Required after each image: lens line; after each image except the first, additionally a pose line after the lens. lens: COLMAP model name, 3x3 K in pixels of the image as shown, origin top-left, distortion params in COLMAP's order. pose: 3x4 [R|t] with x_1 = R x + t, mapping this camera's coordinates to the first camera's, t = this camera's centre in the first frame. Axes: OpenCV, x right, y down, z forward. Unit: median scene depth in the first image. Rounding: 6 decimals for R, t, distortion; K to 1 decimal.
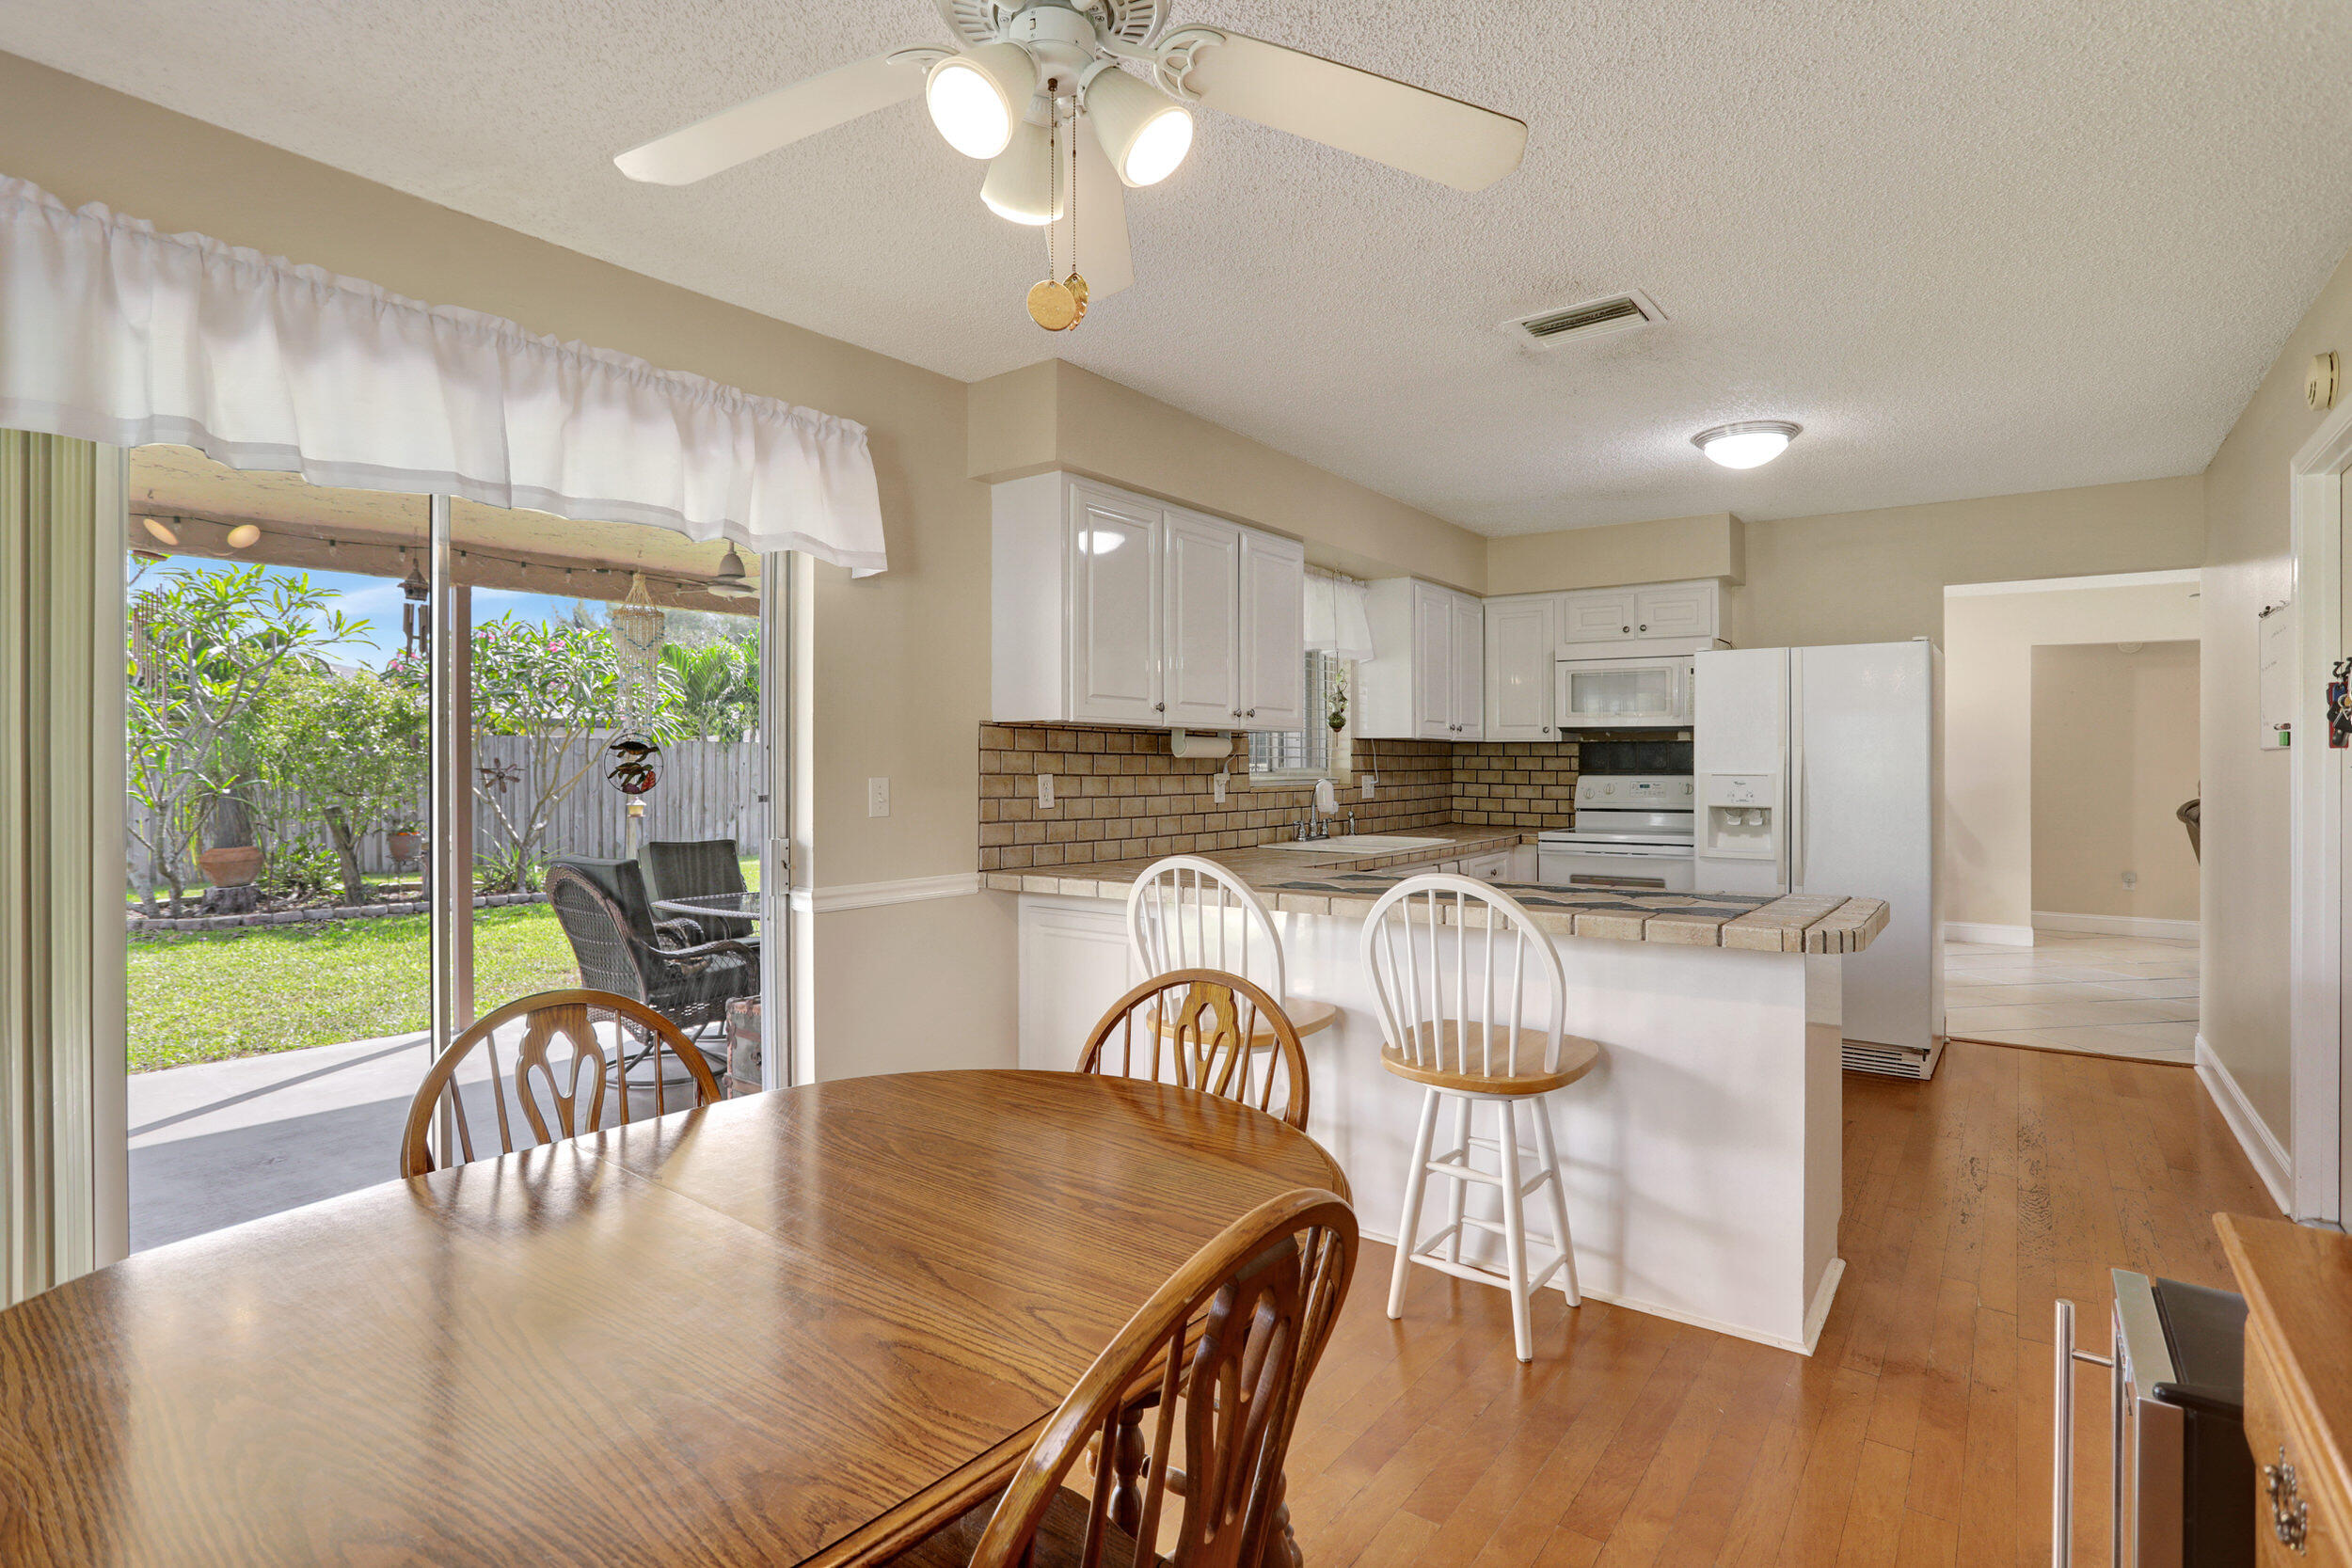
lens RADIAL K [[1157.4, 0, 1179.6], [0, 1157.4, 778.1], [0, 0, 1]] dist [-0.056886, -0.002709]
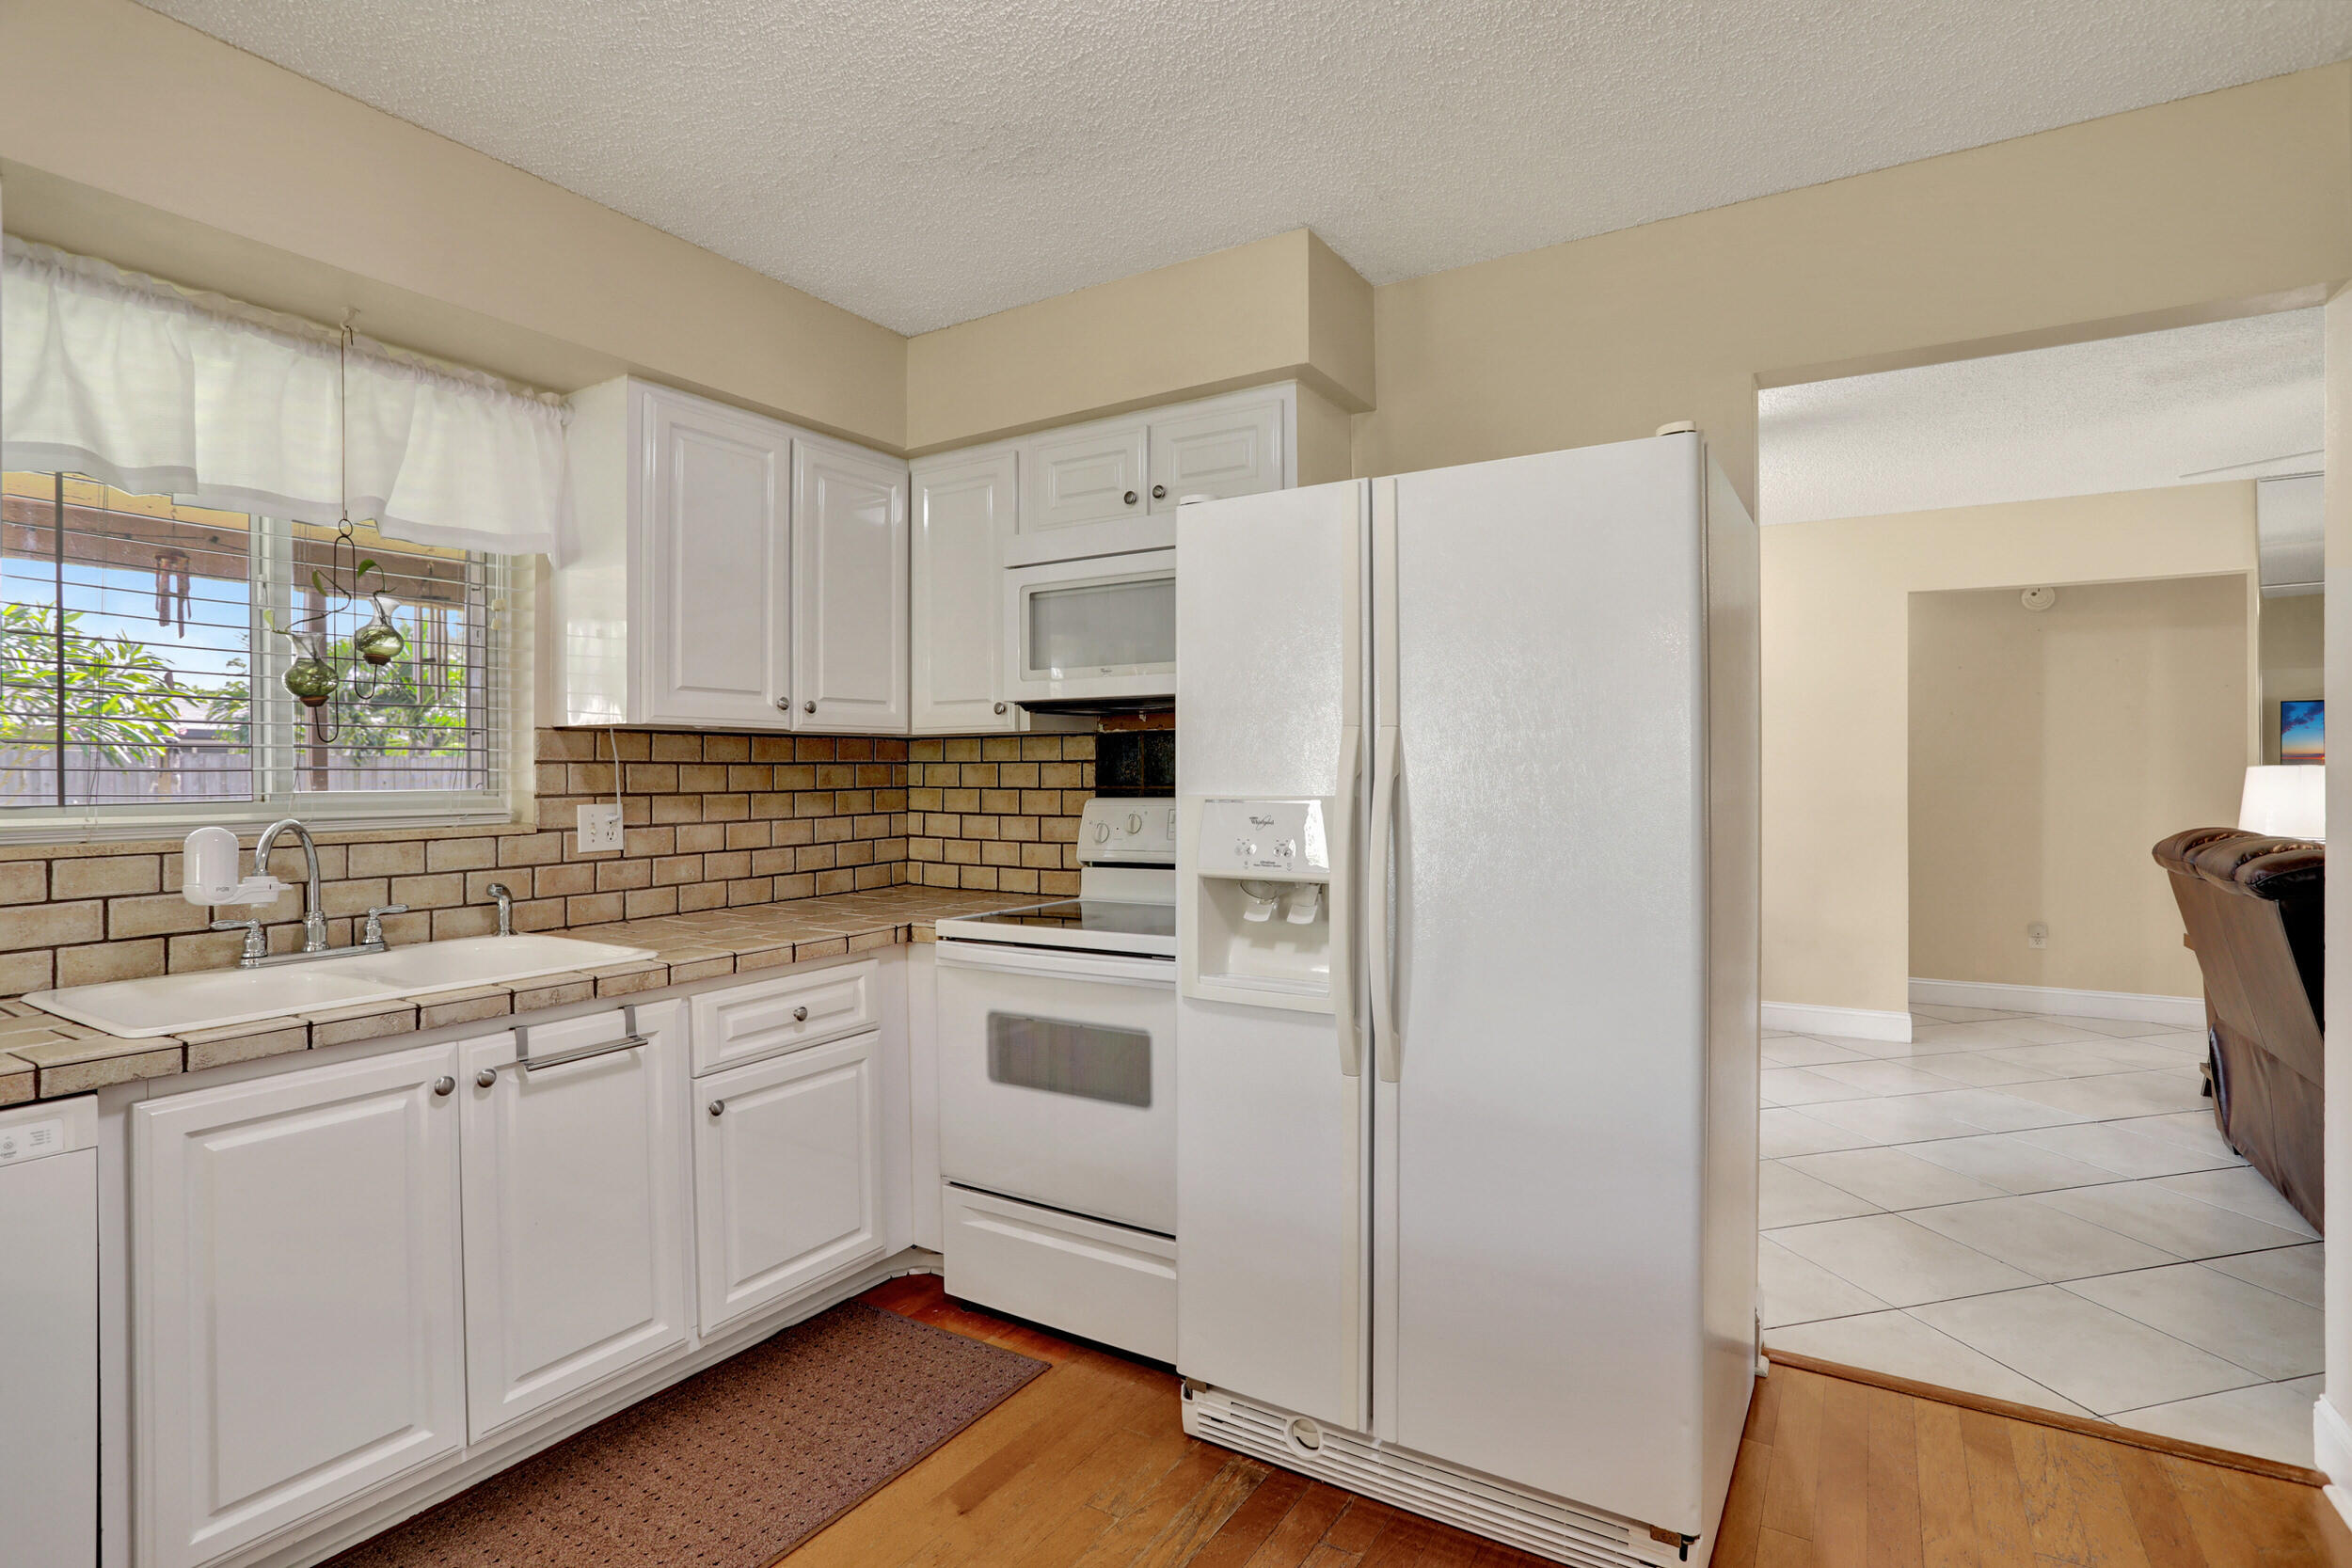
lens RADIAL K [[1157.4, 0, 1167.0], [0, 1157.4, 800.5], [0, 0, 1]] dist [-0.056886, -0.002709]
pose [[0.995929, -0.009601, 0.089629, 0.338643], [0.008967, 0.999932, 0.007467, -0.004769], [-0.089694, -0.006632, 0.995947, 0.480271]]
